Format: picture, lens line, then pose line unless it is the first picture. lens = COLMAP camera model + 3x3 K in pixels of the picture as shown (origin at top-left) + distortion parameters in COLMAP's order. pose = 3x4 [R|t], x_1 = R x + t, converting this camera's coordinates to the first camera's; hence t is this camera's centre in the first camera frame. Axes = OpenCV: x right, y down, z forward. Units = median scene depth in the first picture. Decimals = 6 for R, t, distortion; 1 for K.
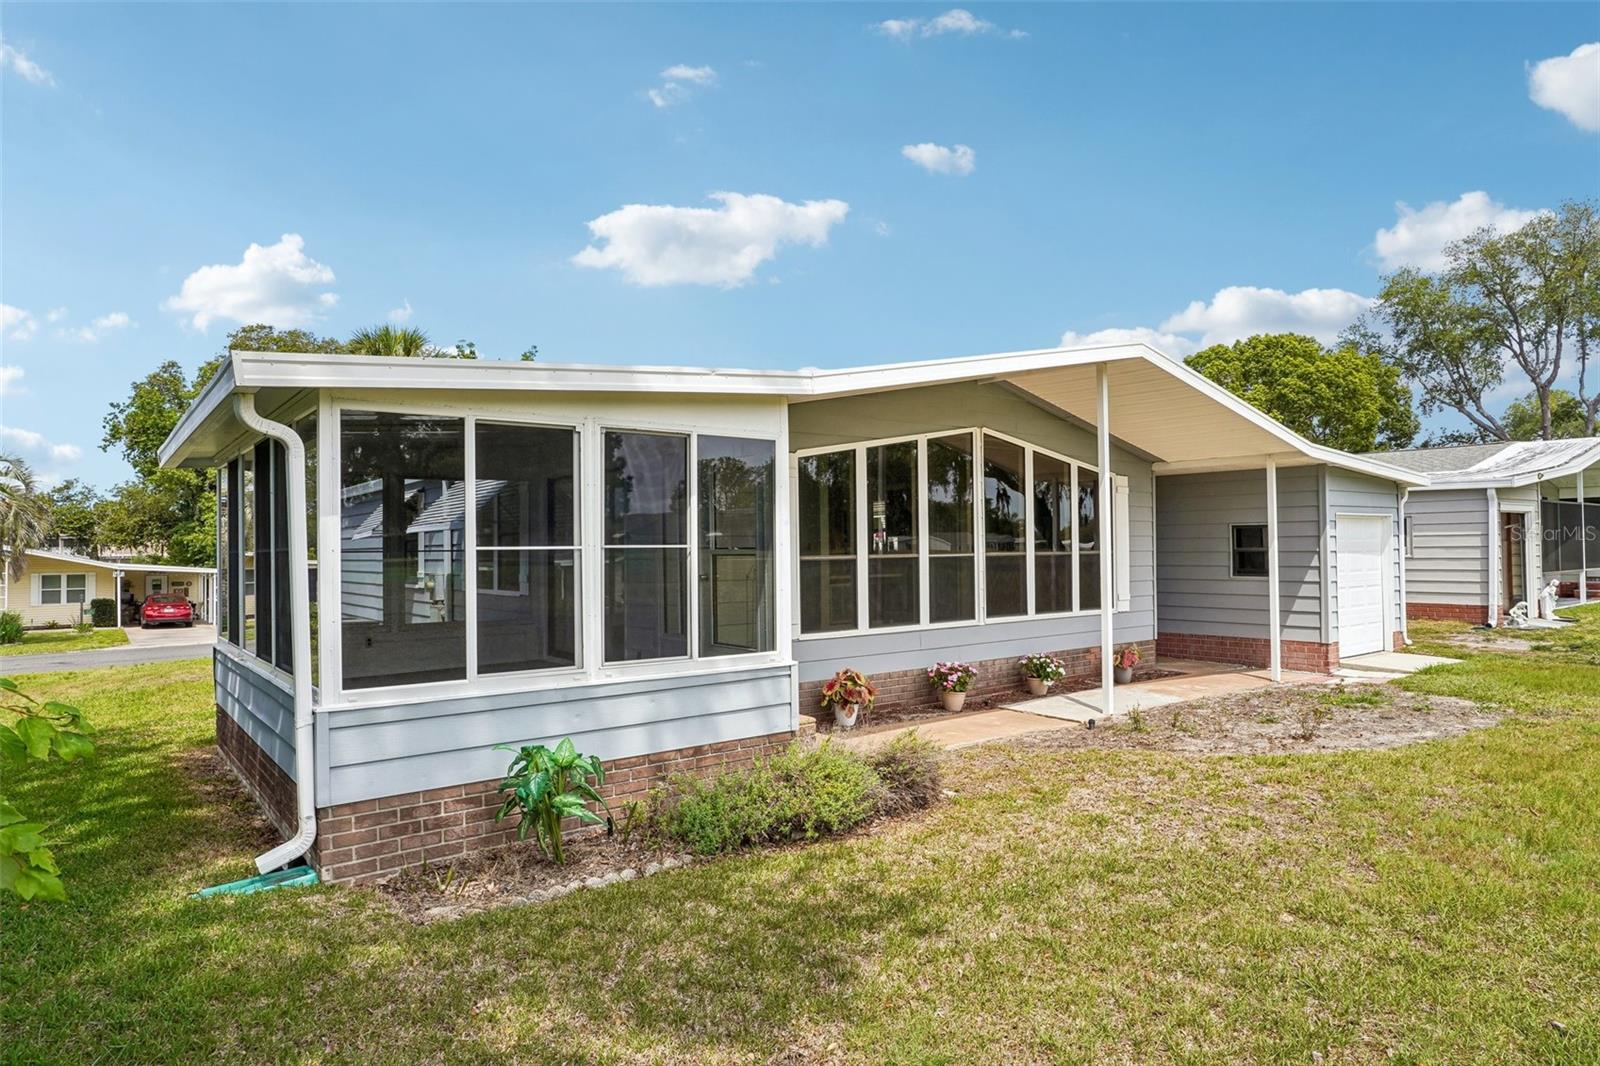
lens RADIAL K [[956.3, 0, 828.8], [0, 956.3, 539.2], [0, 0, 1]] dist [0.003883, 0.001090]
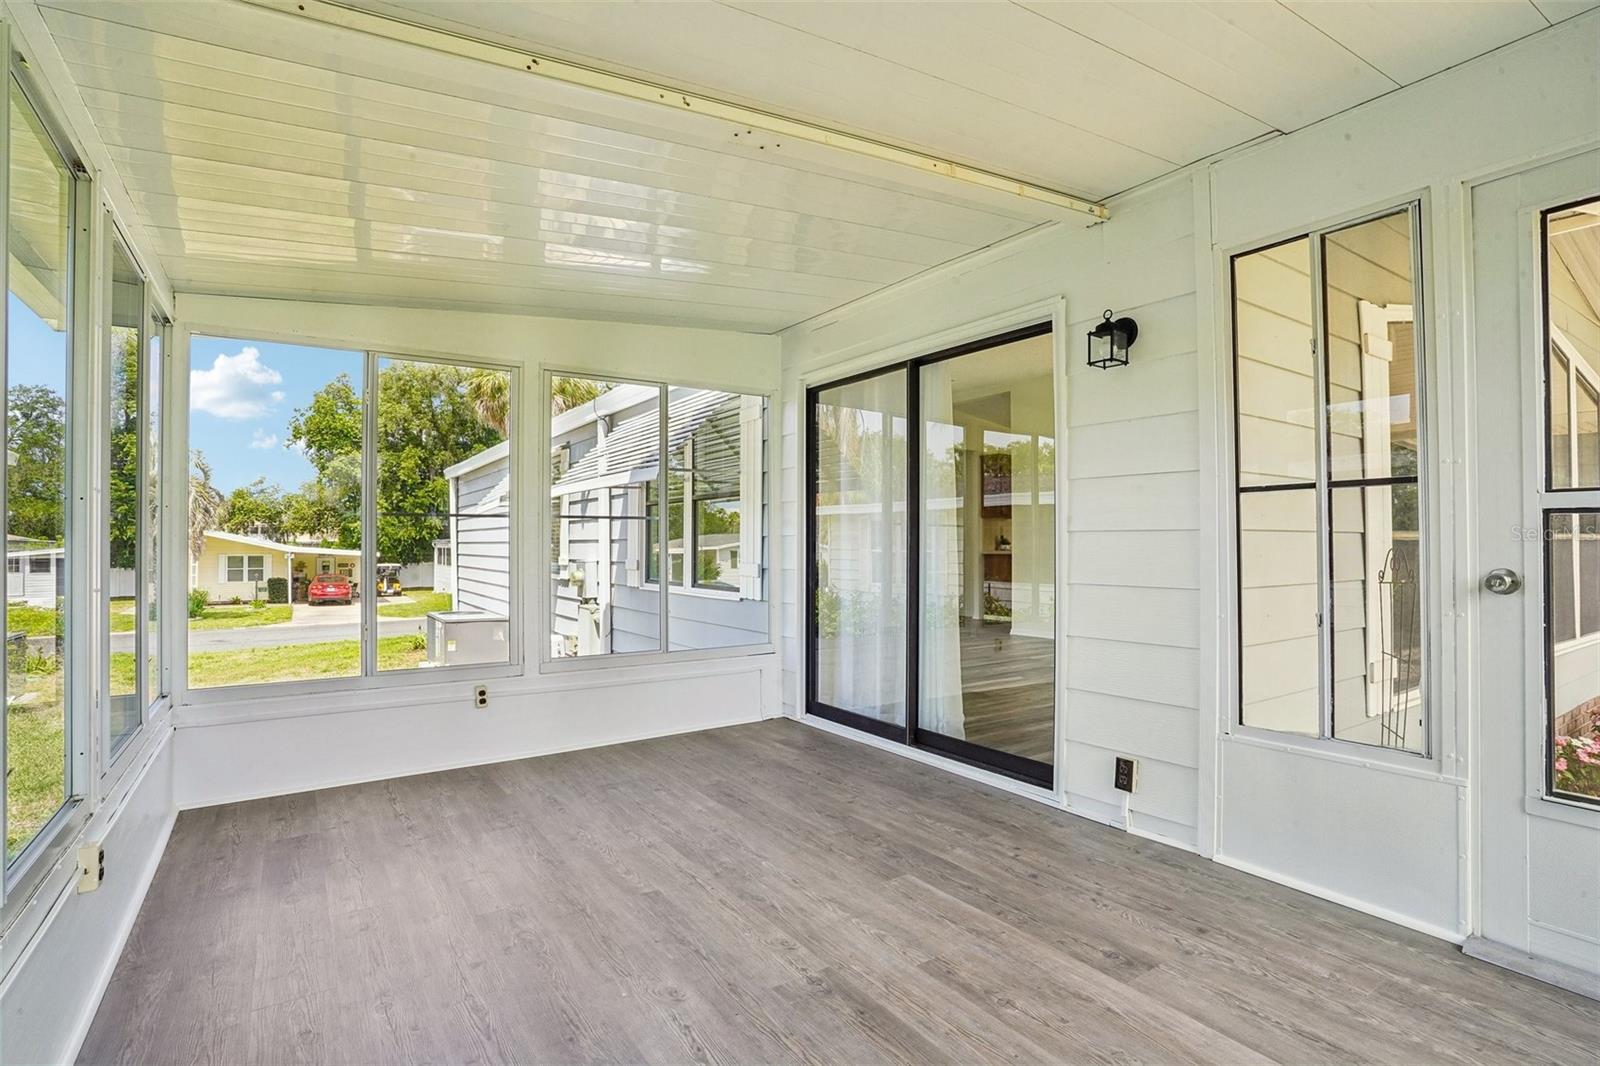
lens RADIAL K [[769.8, 0, 798.6], [0, 769.8, 531.9], [0, 0, 1]] dist [0.003274, -0.002853]
pose [[0.996048, 0.008956, -0.088366, -0.073320], [-0.009263, 0.999952, -0.003062, 0.005562], [0.088334, 0.003868, 0.996083, 0.160168]]
